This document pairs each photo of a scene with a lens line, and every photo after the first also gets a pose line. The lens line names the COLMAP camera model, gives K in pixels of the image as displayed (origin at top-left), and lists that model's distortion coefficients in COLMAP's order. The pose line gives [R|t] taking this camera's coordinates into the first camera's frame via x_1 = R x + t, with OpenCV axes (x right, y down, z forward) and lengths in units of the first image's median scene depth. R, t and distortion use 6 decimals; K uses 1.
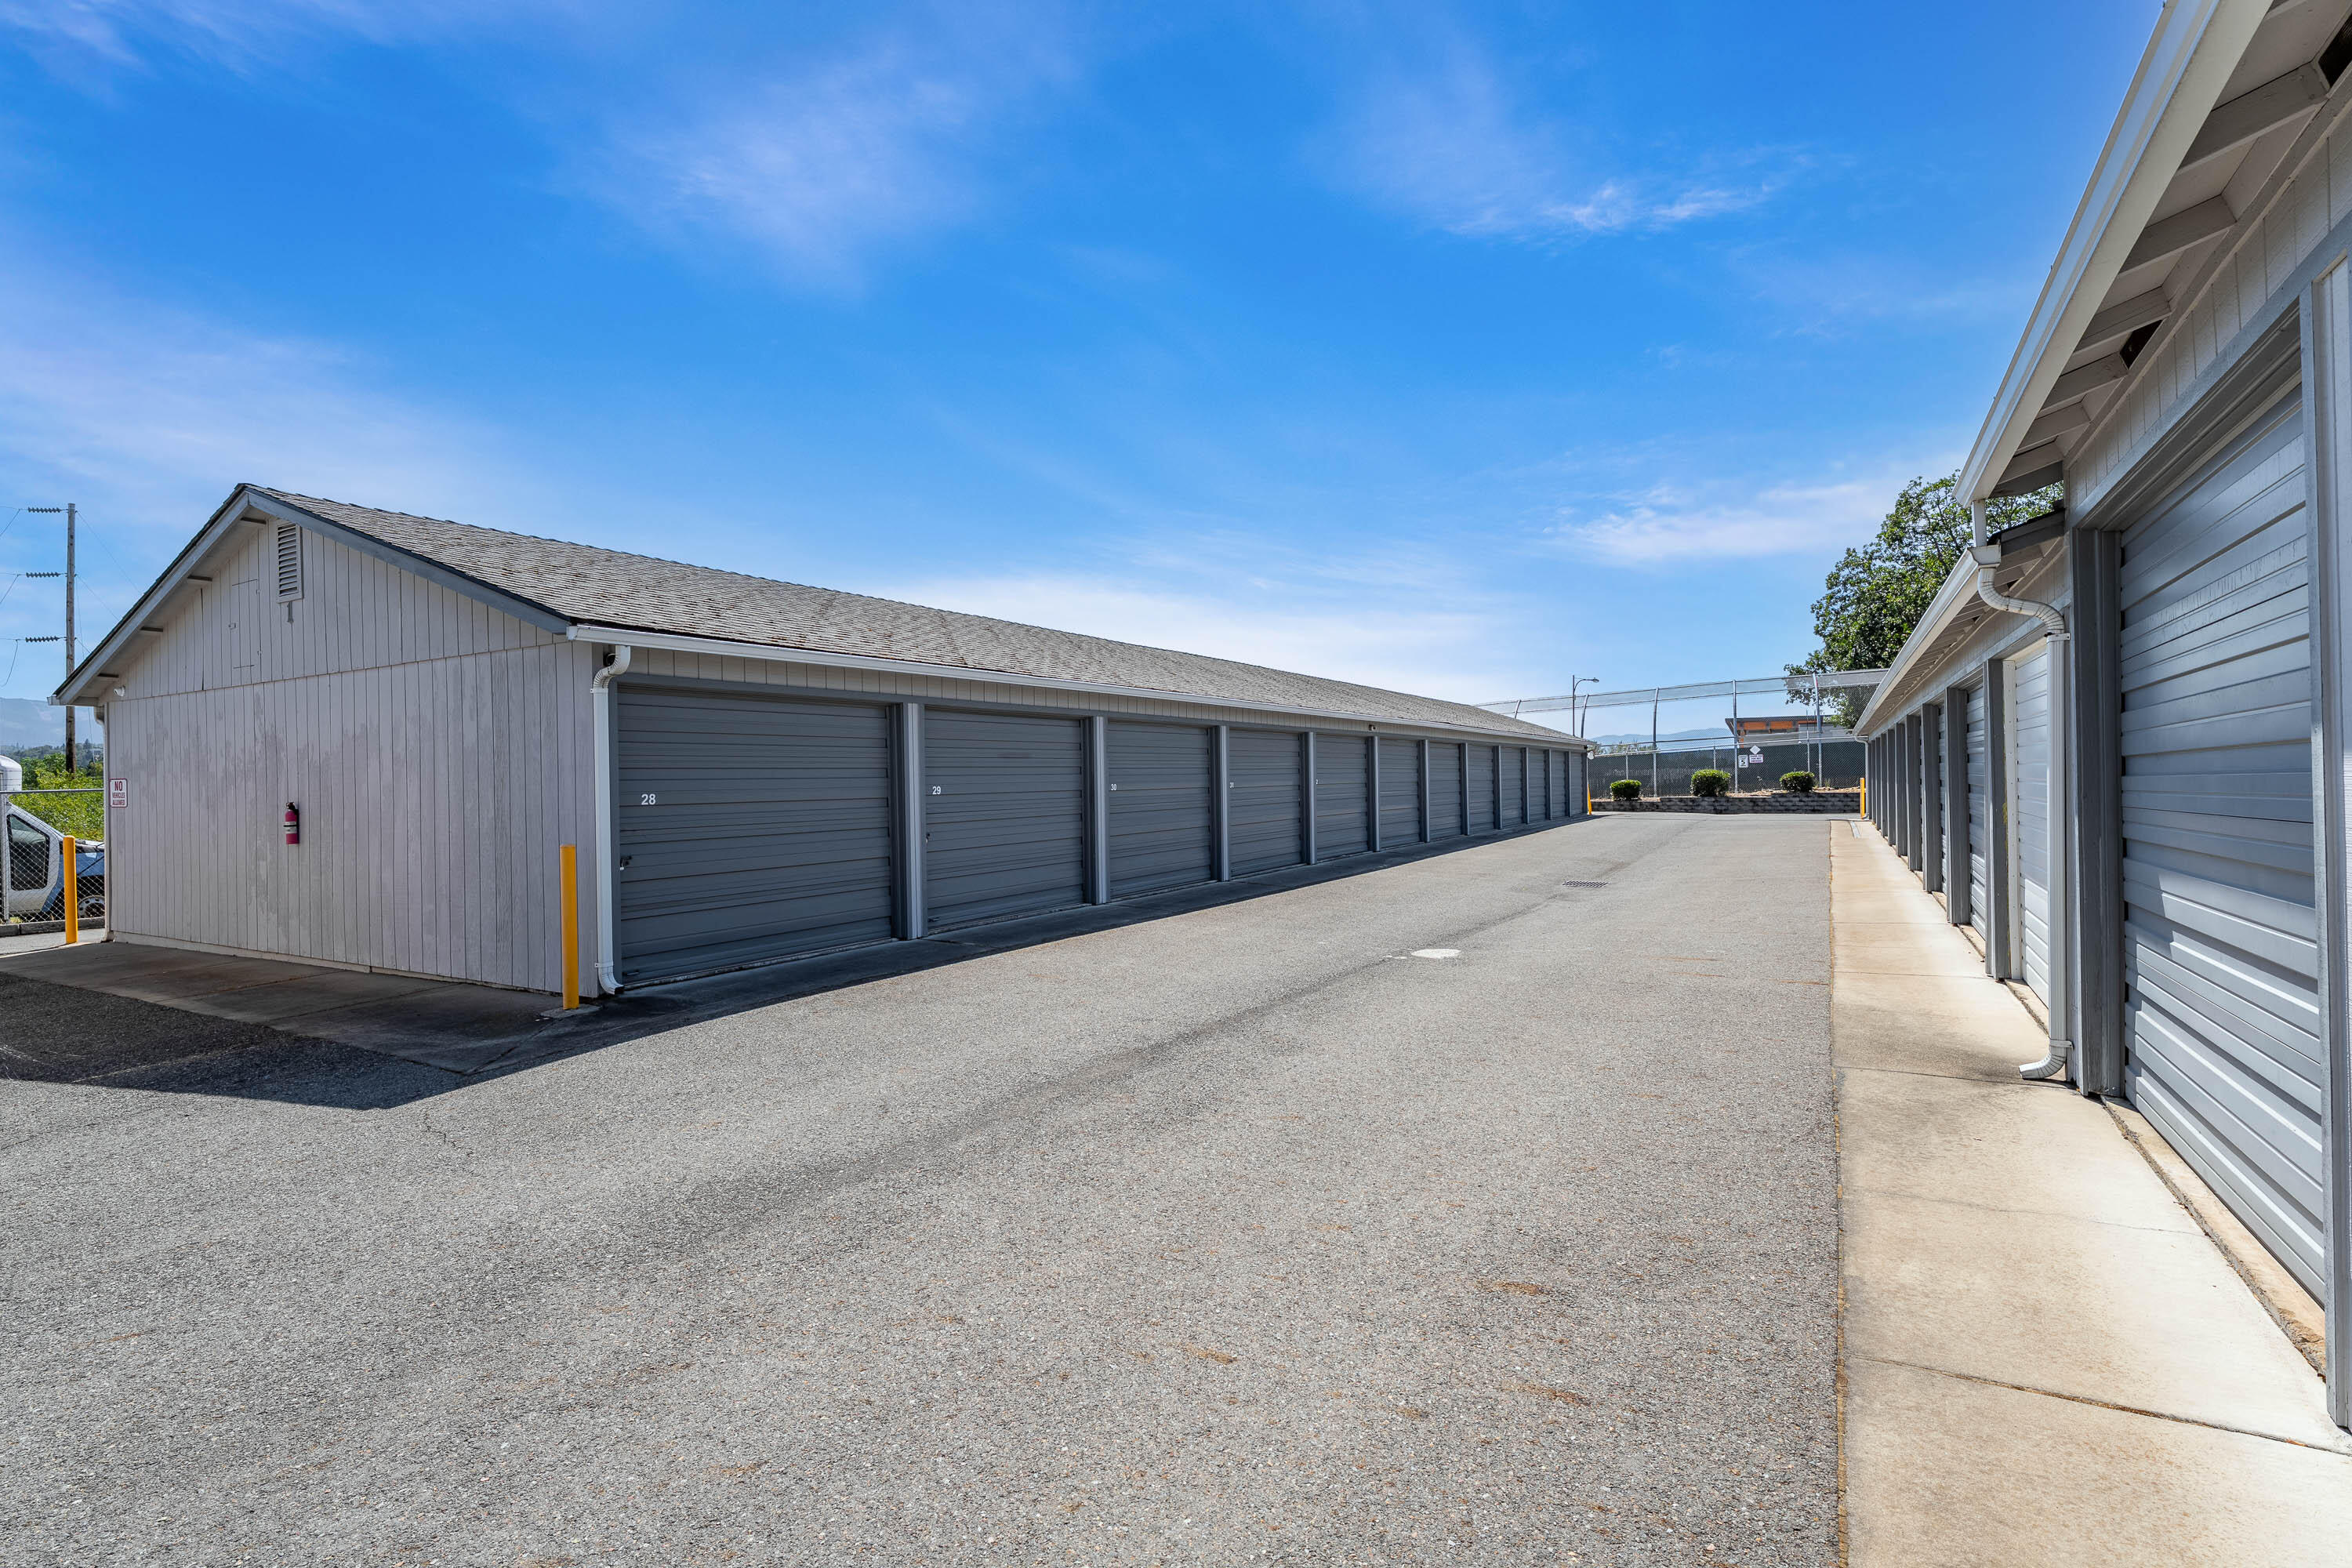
lens RADIAL K [[1120.2, 0, 1188.6], [0, 1120.2, 782.0], [0, 0, 1]] dist [0.005503, -0.000316]
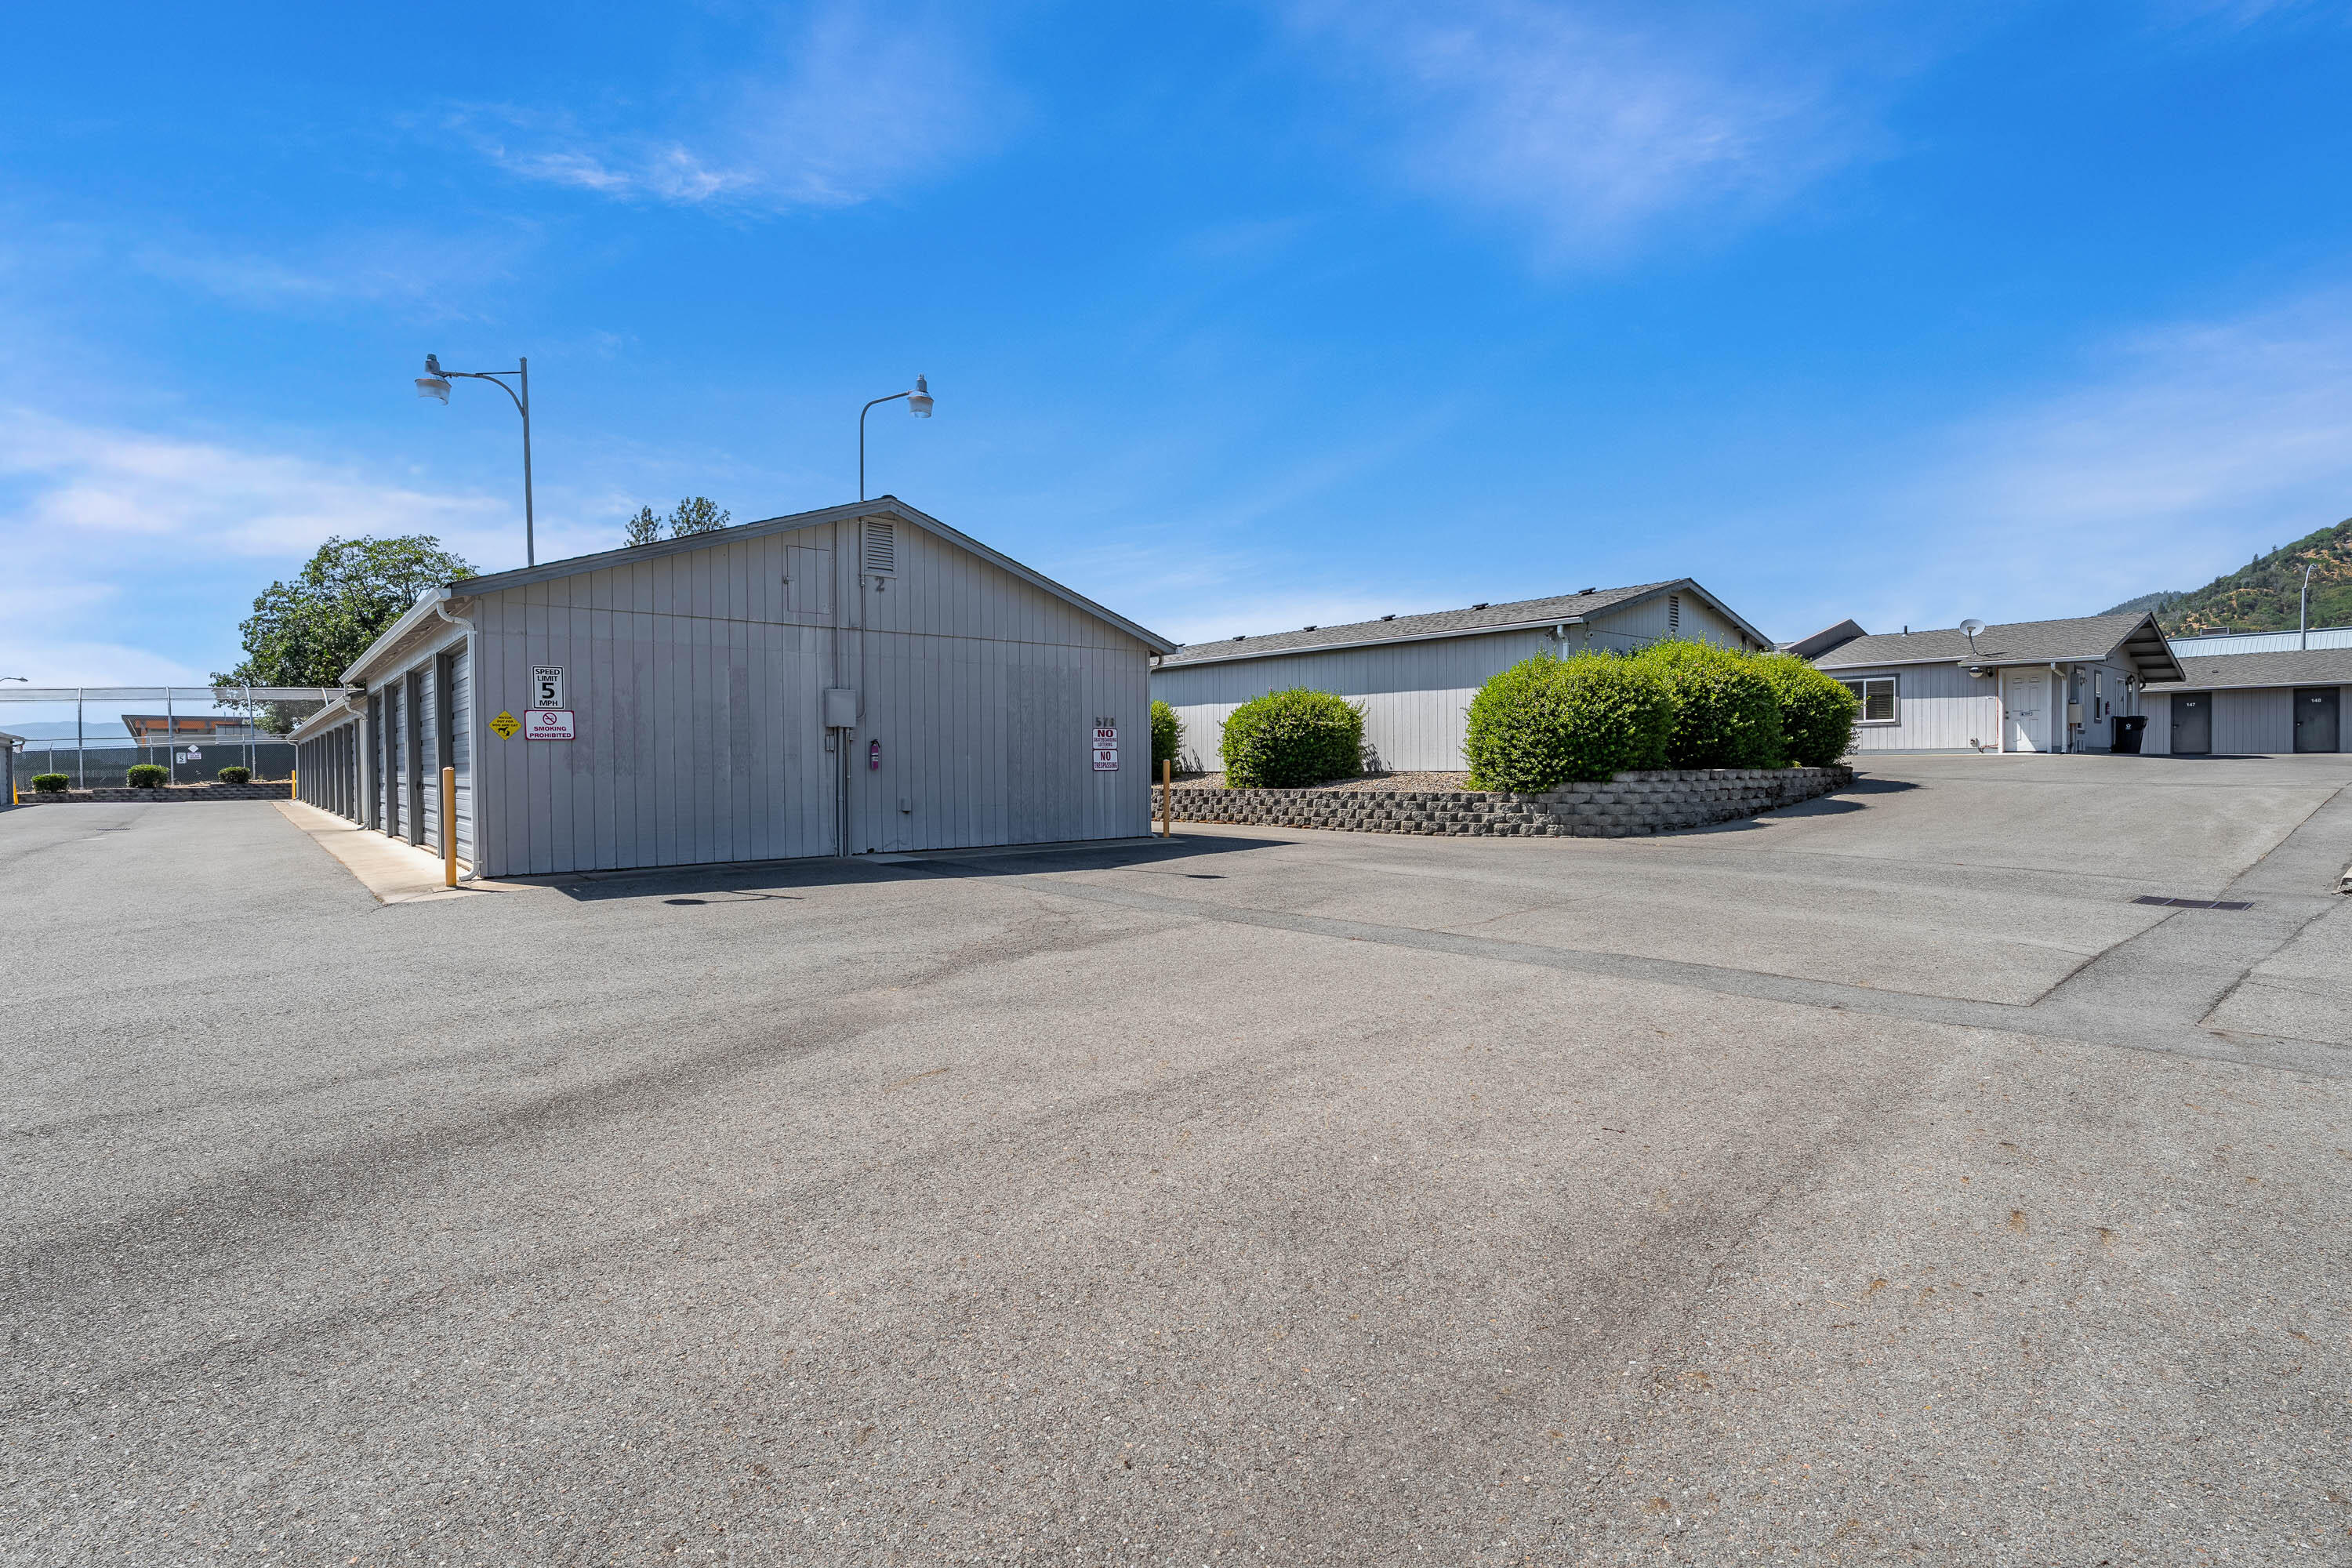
lens RADIAL K [[1120.2, 0, 1163.9], [0, 1120.2, 782.3], [0, 0, 1]] dist [0.005503, -0.000316]
pose [[0.354630, -0.001803, 0.935005, -0.232043], [0.005360, 0.999986, -0.000105, 0.012191], [-0.934991, 0.005049, 0.354634, -0.364591]]
